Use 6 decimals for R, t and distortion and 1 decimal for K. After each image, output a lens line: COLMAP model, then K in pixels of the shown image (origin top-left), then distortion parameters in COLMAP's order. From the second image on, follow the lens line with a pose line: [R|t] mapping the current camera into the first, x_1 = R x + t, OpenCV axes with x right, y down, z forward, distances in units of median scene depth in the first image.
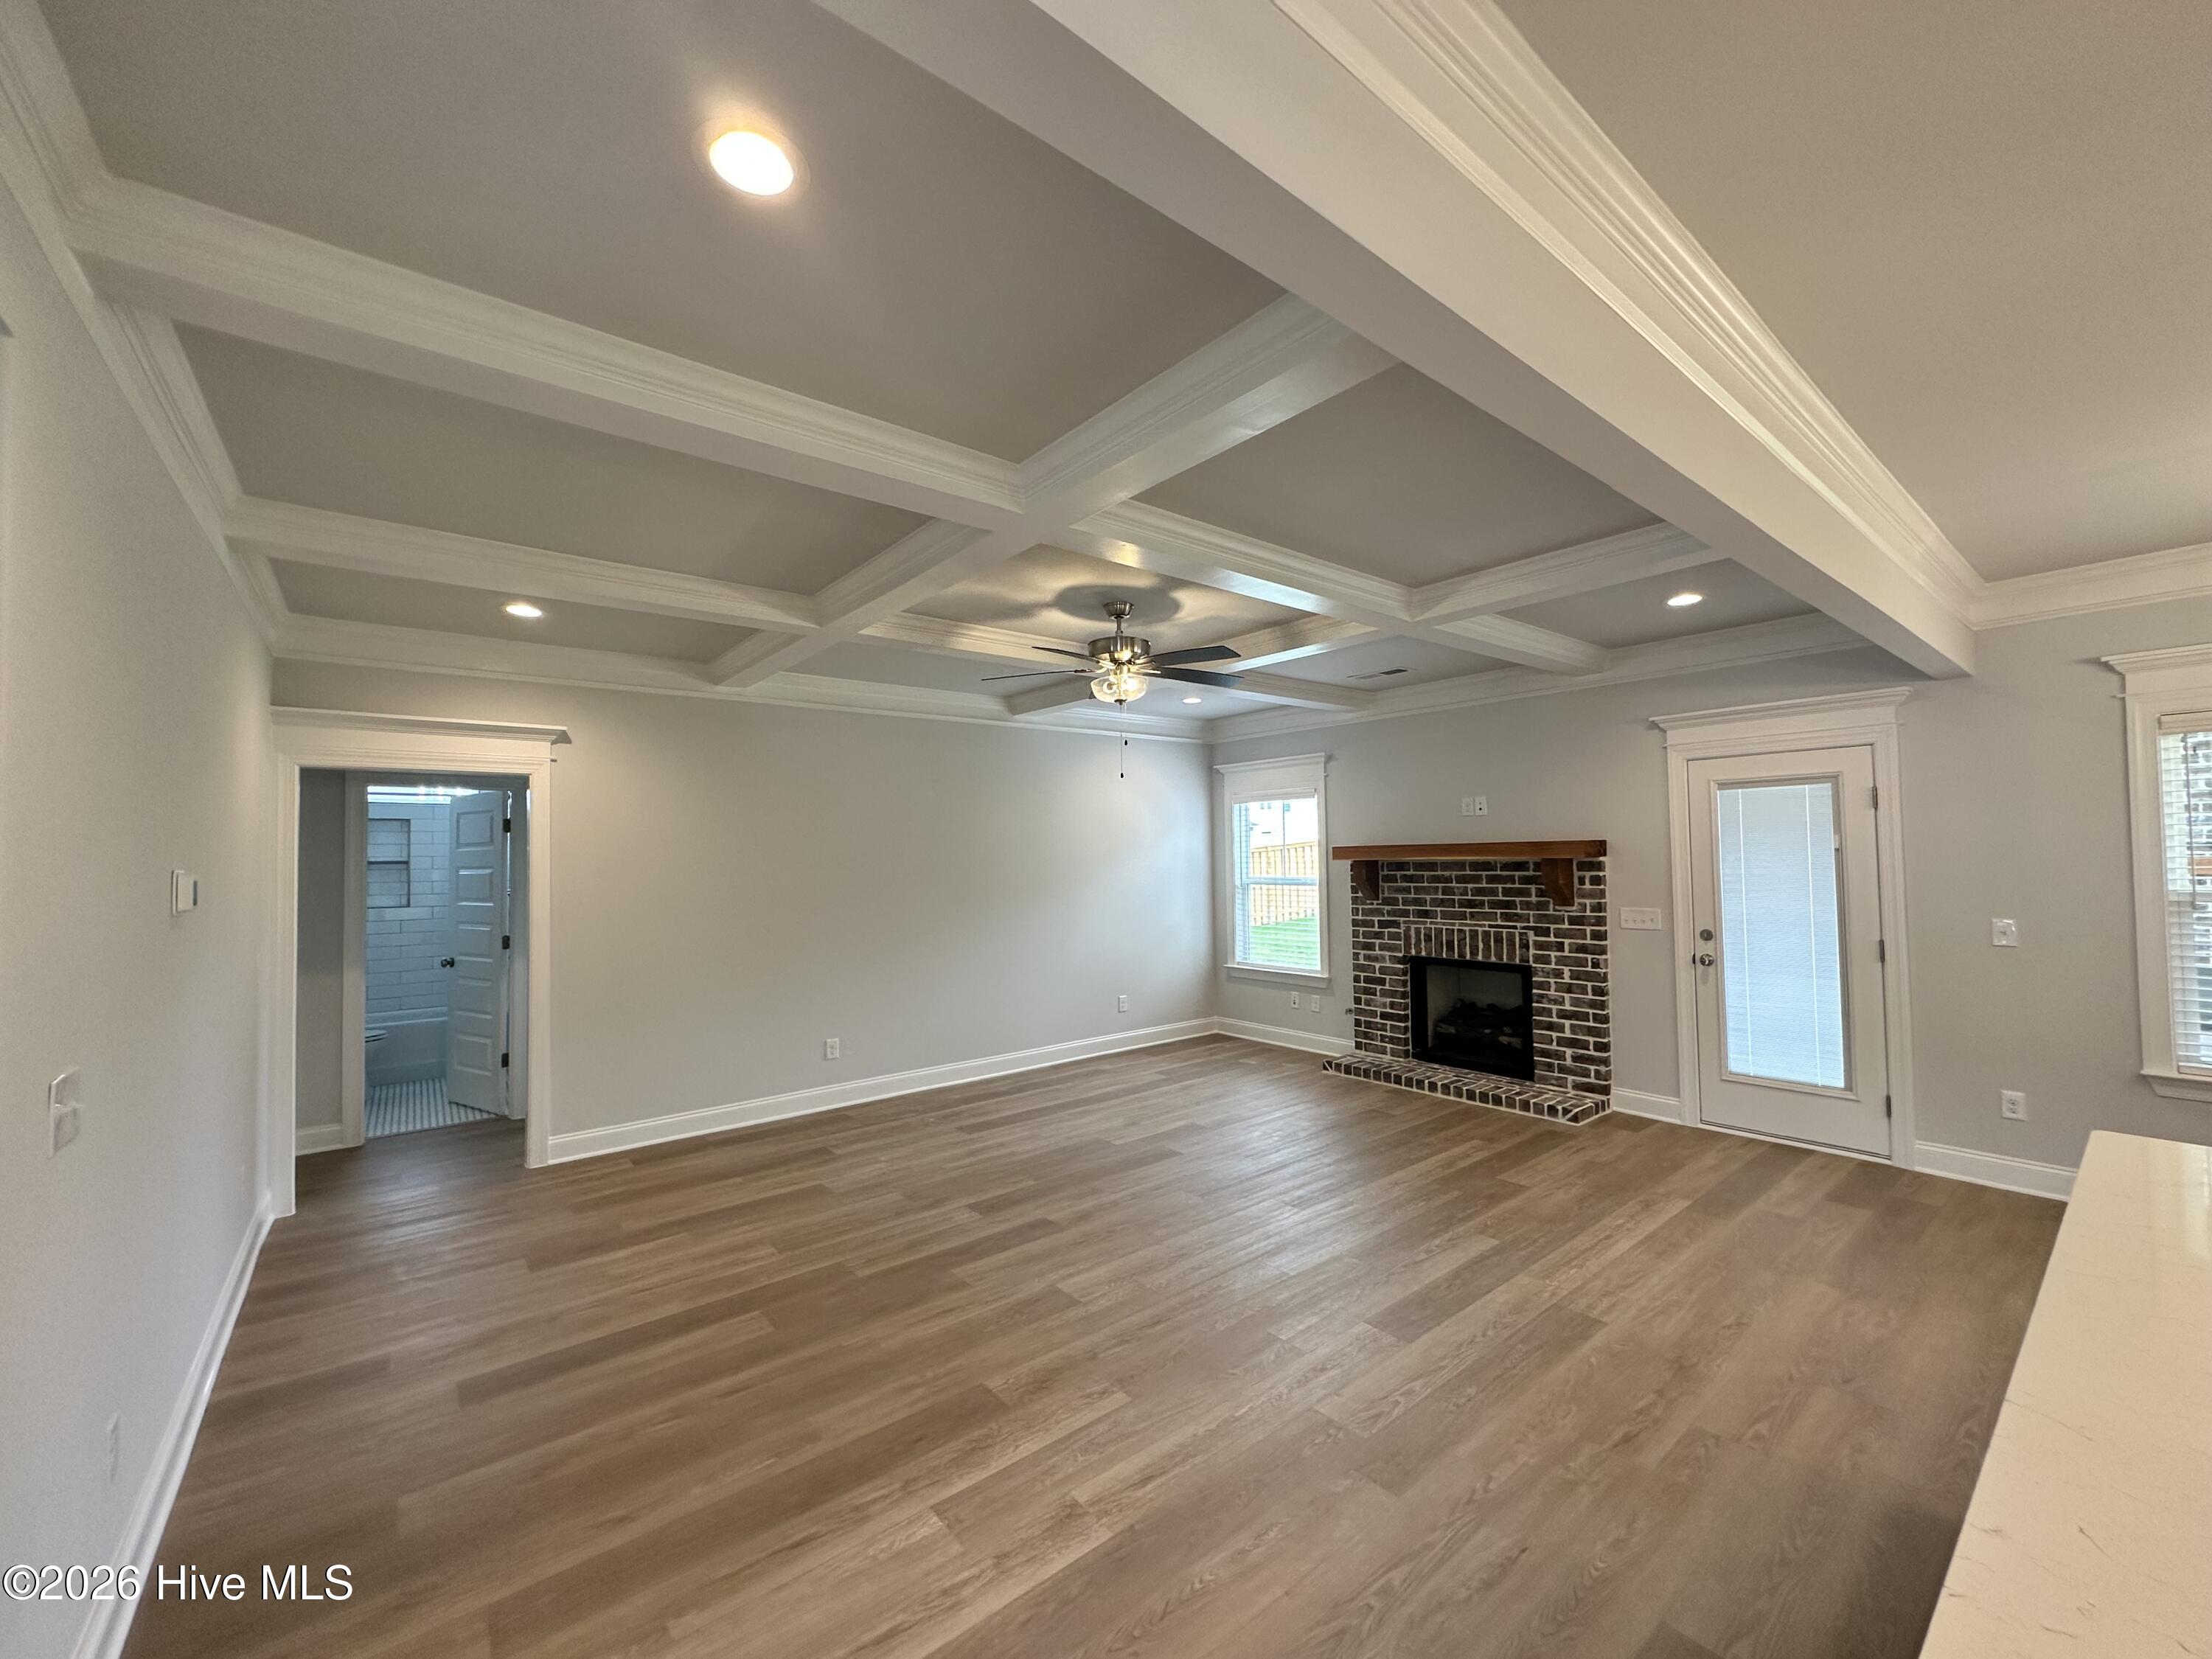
lens RADIAL K [[883.1, 0, 1106.0], [0, 883.1, 829.5], [0, 0, 1]] dist [0.000906, 0.000138]
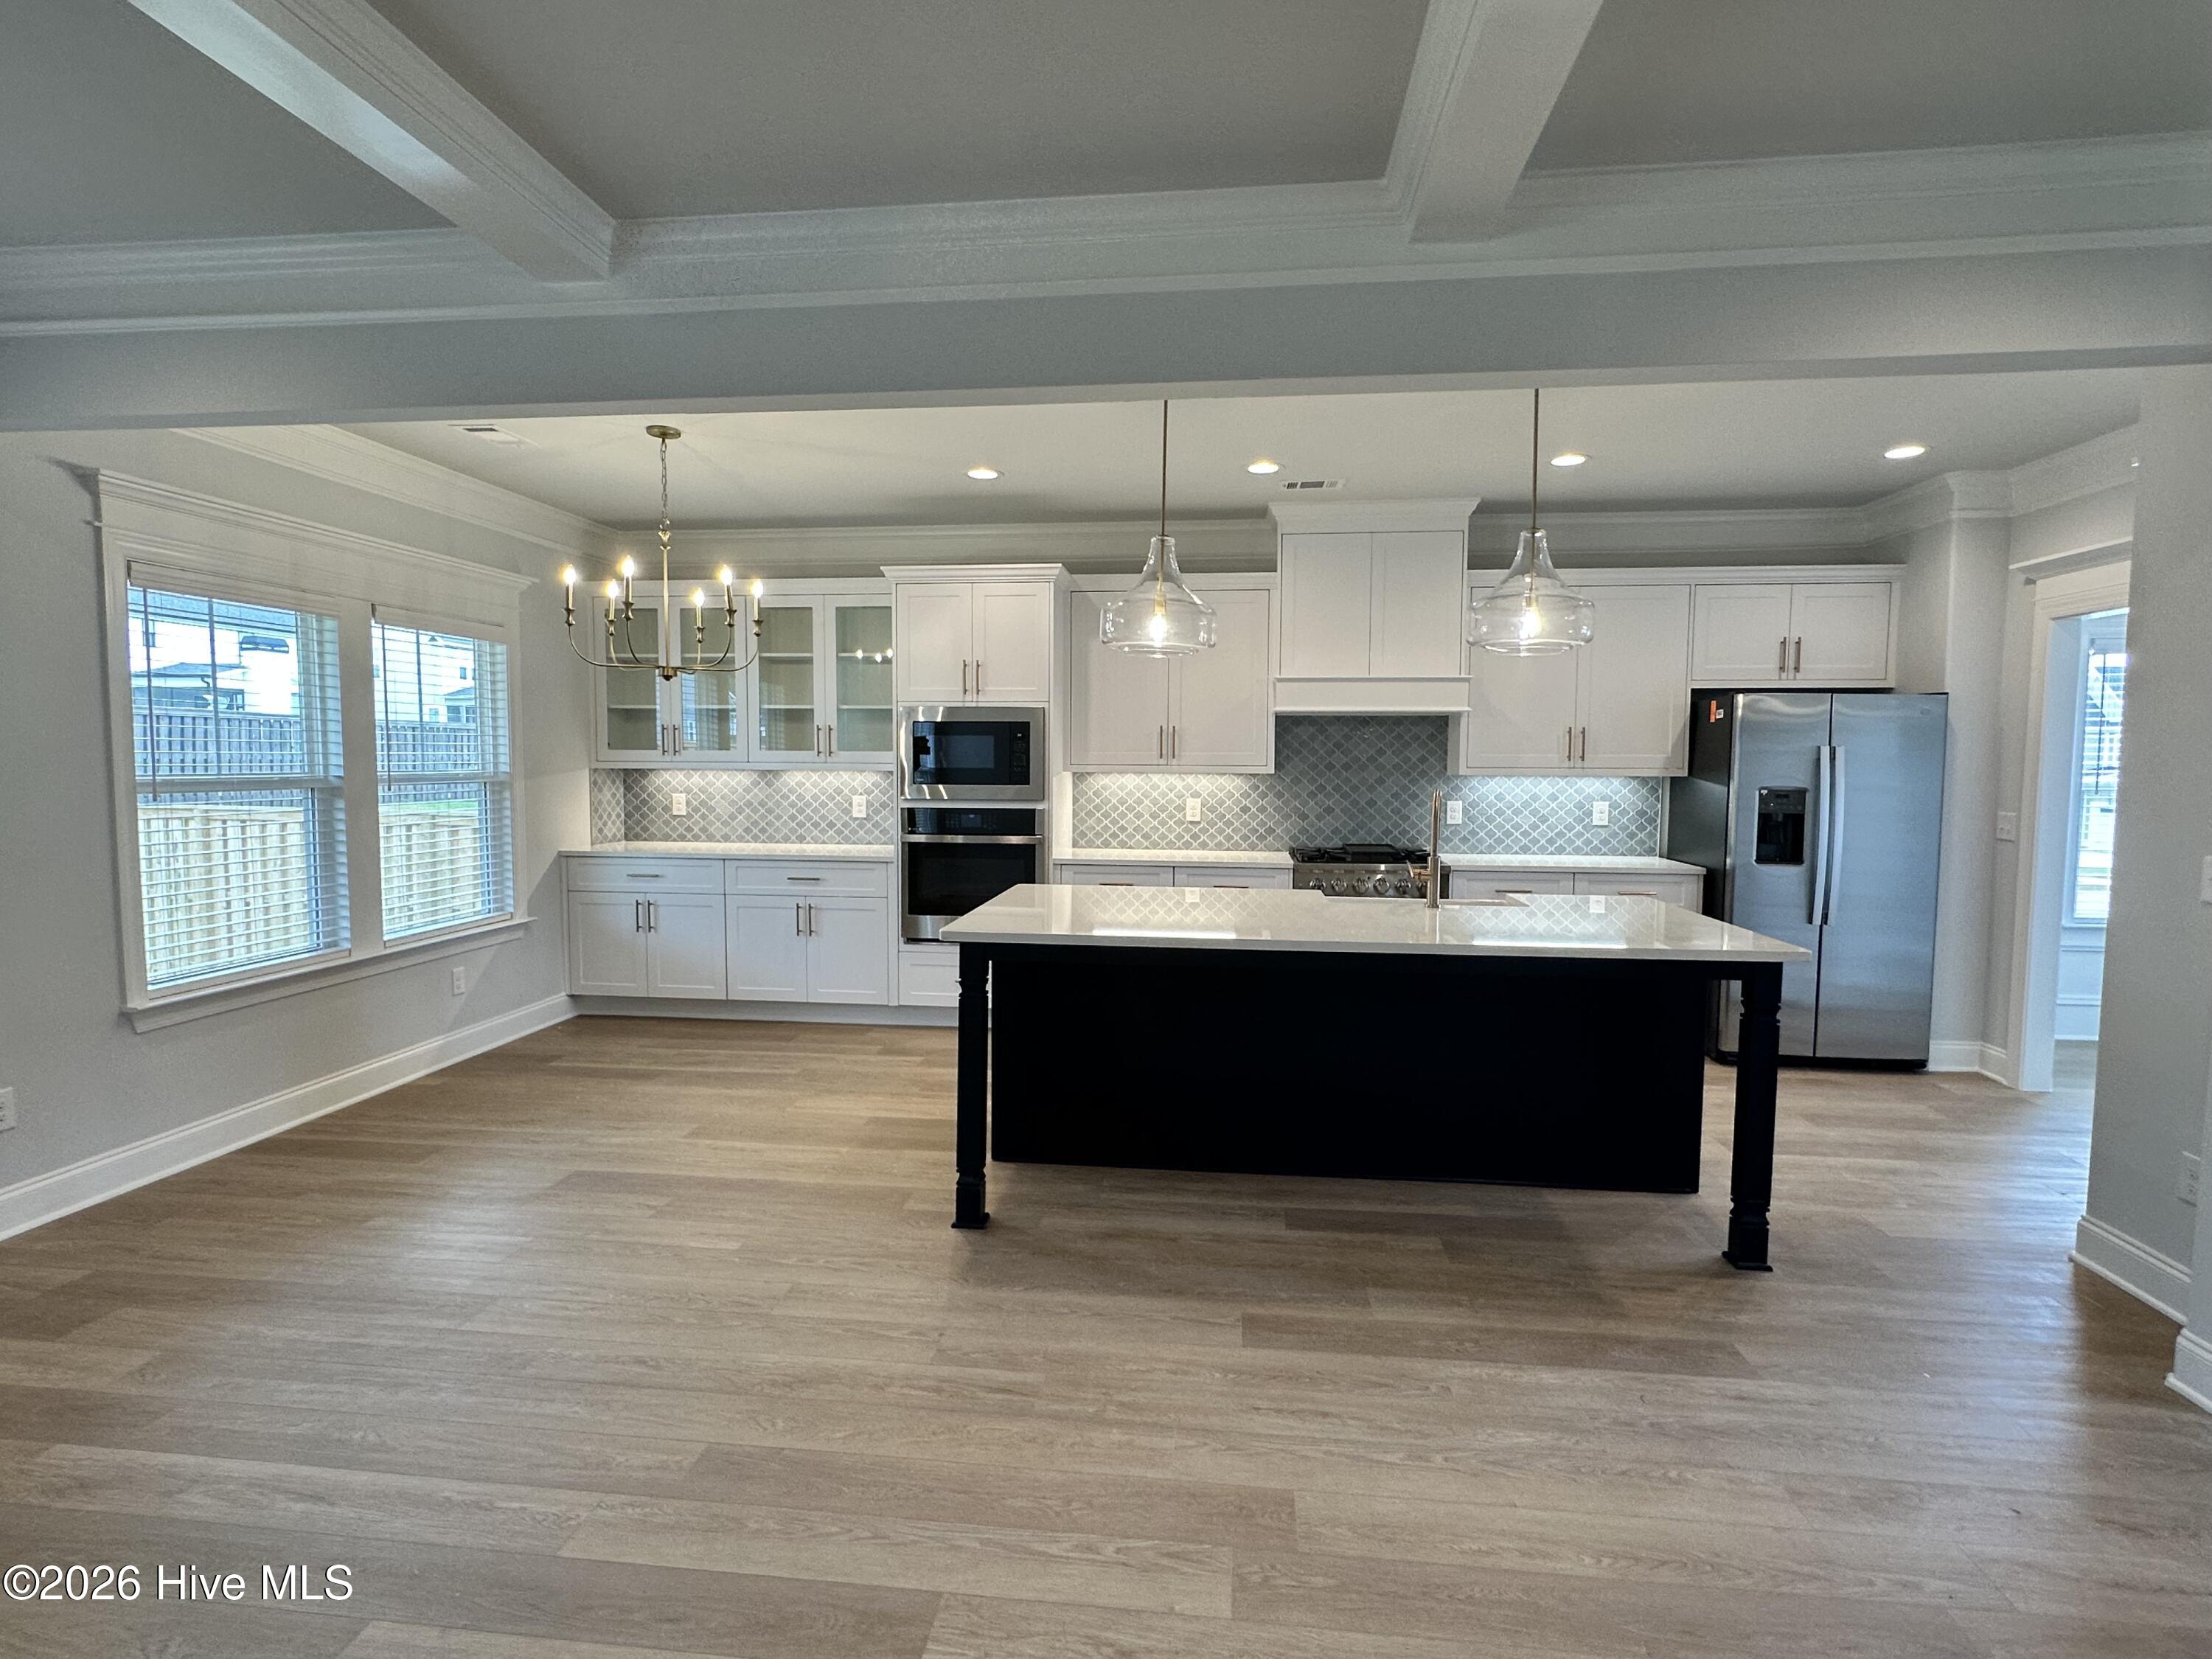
lens RADIAL K [[1111.9, 0, 1106.0], [0, 1111.9, 829.5], [0, 0, 1]] dist [-0.004136, -0.000633]
pose [[-0.702110, -0.038970, 0.711001, -0.235631], [-0.018745, 0.999167, 0.036254, 0.095514], [-0.711822, 0.012126, -0.702255, 1.688382]]
